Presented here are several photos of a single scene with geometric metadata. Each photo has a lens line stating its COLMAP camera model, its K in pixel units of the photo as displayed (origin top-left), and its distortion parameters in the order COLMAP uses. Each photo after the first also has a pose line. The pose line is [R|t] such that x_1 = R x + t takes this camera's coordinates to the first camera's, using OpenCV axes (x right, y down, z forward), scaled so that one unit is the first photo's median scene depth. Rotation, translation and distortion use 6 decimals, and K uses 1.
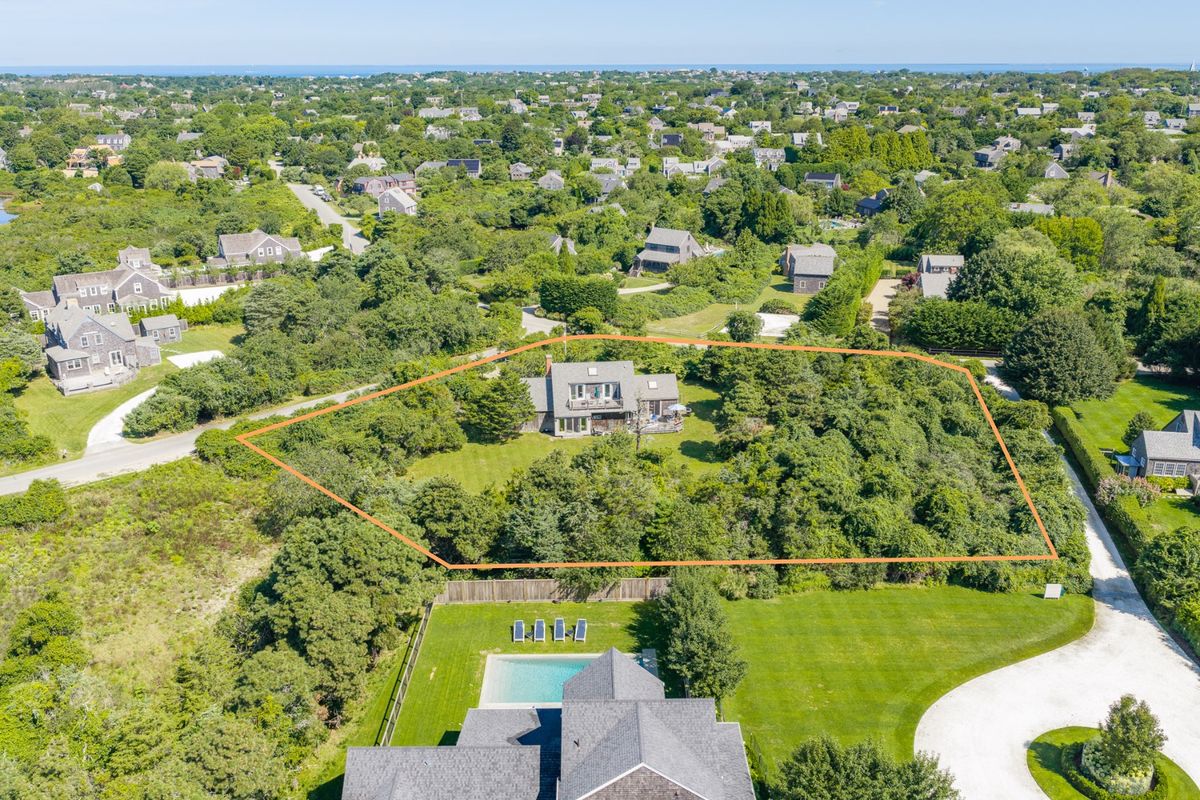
lens RADIAL K [[980.5, 0, 601.9], [0, 980.5, 402.7], [0, 0, 1]] dist [0.012899, -0.019275]
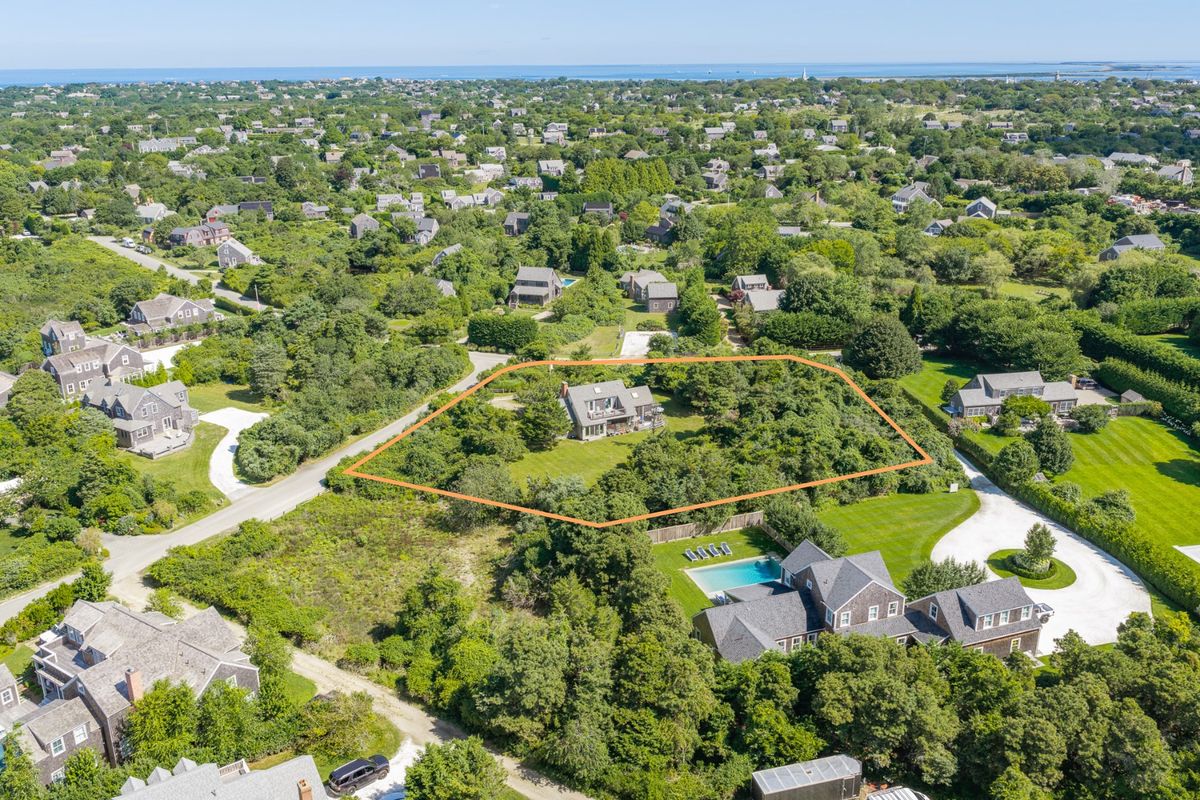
lens RADIAL K [[980.5, 0, 597.8], [0, 980.5, 398.7], [0, 0, 1]] dist [0.012899, -0.019275]
pose [[0.945266, -0.109974, 0.307208, -0.352564], [0.111841, 0.993659, 0.011578, -0.029507], [-0.306533, 0.023414, 0.951572, -0.247879]]
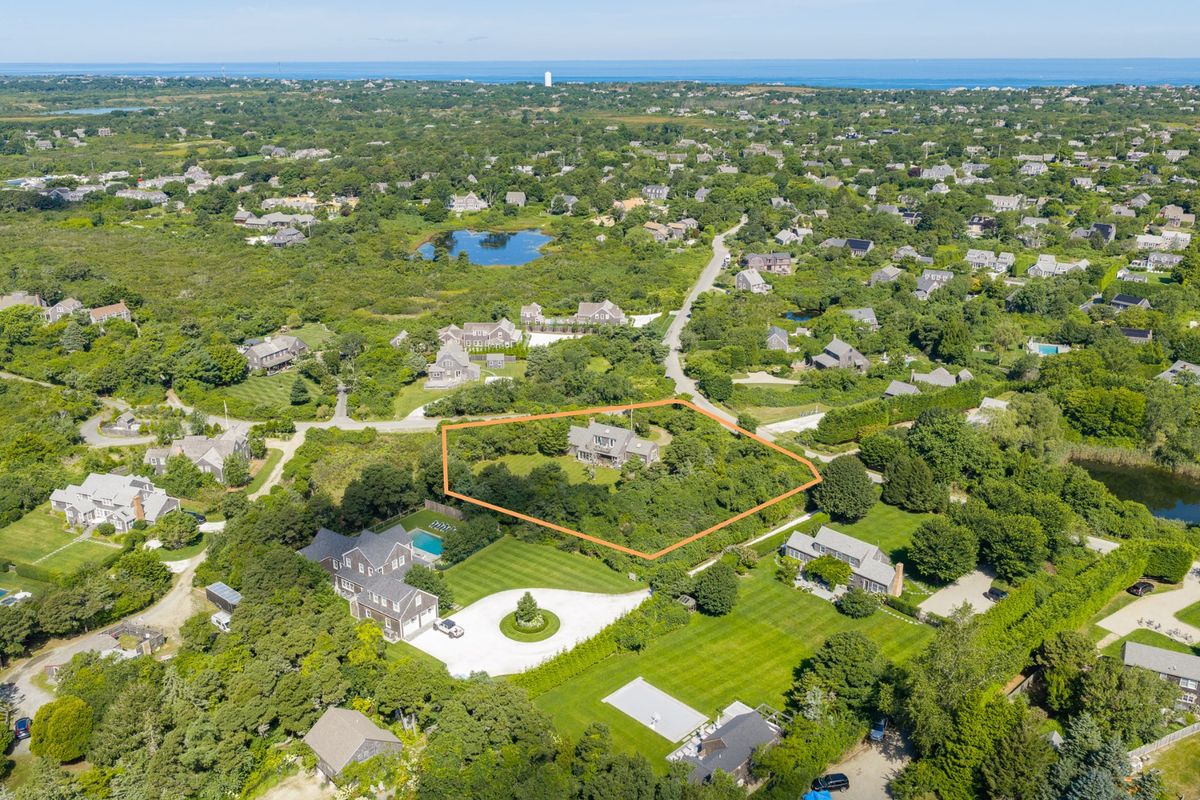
lens RADIAL K [[980.5, 0, 599.1], [0, 980.5, 399.8], [0, 0, 1]] dist [0.012899, -0.019275]
pose [[0.798869, 0.194957, -0.569035, 0.848953], [-0.192461, 0.979132, 0.065264, -0.172399], [0.569884, 0.057379, 0.819720, -0.457156]]
